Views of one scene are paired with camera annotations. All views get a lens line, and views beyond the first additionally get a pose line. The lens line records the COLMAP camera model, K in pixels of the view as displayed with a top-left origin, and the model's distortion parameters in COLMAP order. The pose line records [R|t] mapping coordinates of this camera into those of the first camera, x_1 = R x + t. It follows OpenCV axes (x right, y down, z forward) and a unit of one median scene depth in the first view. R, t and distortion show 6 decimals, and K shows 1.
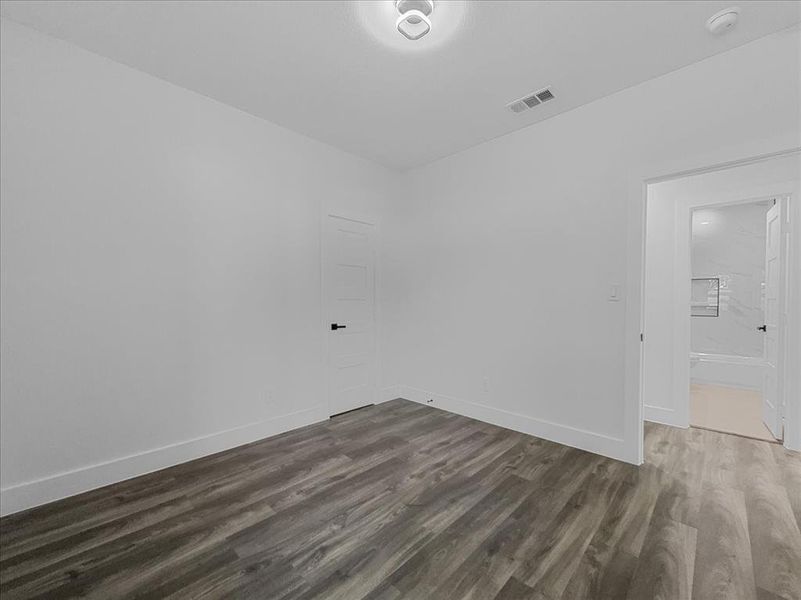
lens RADIAL K [[328.9, 0, 398.5], [0, 328.9, 287.7], [0, 0, 1]] dist [-0.001786, 0.000176]
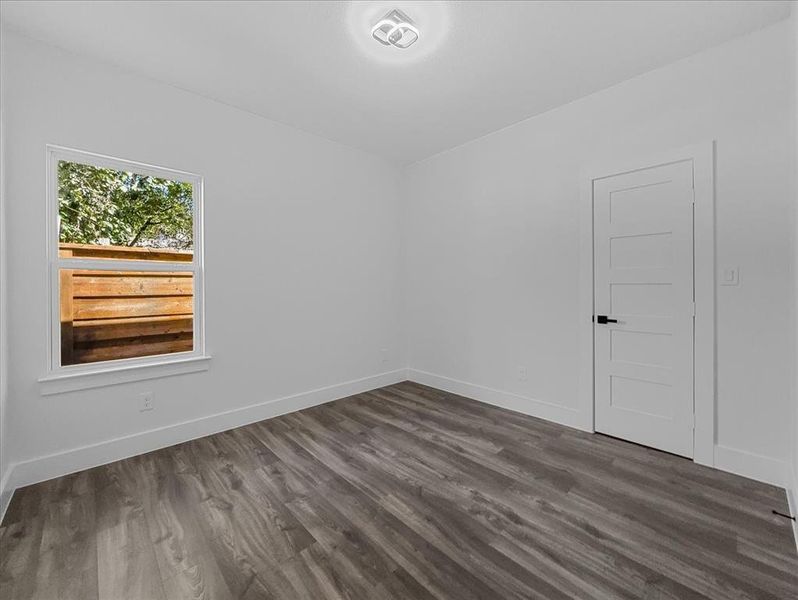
lens RADIAL K [[327.7, 0, 397.0], [0, 327.7, 287.8], [0, 0, 1]] dist [-0.001786, 0.000176]
pose [[-0.043497, 0.003916, -0.999046, 0.949964], [0.047194, 0.998884, 0.001861, 0.033887], [0.997938, -0.047068, -0.043634, 0.908925]]
